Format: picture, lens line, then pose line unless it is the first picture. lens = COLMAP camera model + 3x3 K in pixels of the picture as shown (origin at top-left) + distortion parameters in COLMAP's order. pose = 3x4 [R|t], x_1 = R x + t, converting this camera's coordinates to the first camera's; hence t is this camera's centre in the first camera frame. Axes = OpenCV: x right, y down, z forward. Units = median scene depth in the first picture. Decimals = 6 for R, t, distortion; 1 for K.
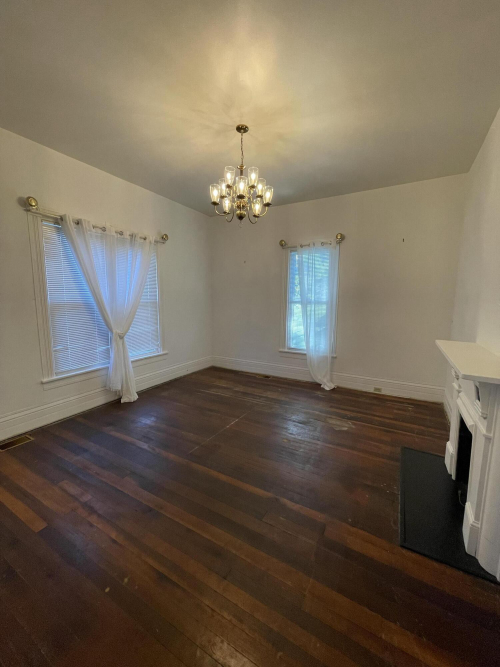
lens RADIAL K [[271.8, 0, 245.8], [0, 271.8, 332.4], [0, 0, 1]] dist [0.002410, 0.000254]
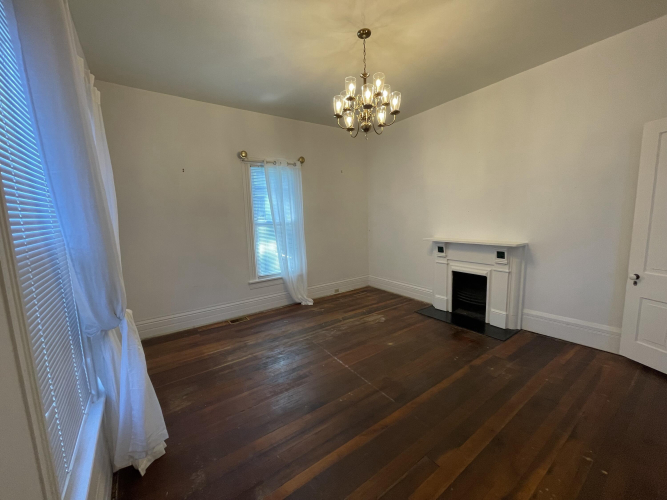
lens RADIAL K [[271.8, 0, 332.8], [0, 271.8, 251.8], [0, 0, 1]] dist [0.002410, 0.000254]
pose [[0.412195, -0.139281, 0.900387, -0.674370], [0.155006, 0.984559, 0.081340, -0.073158], [-0.897813, 0.106038, 0.427420, 0.524845]]
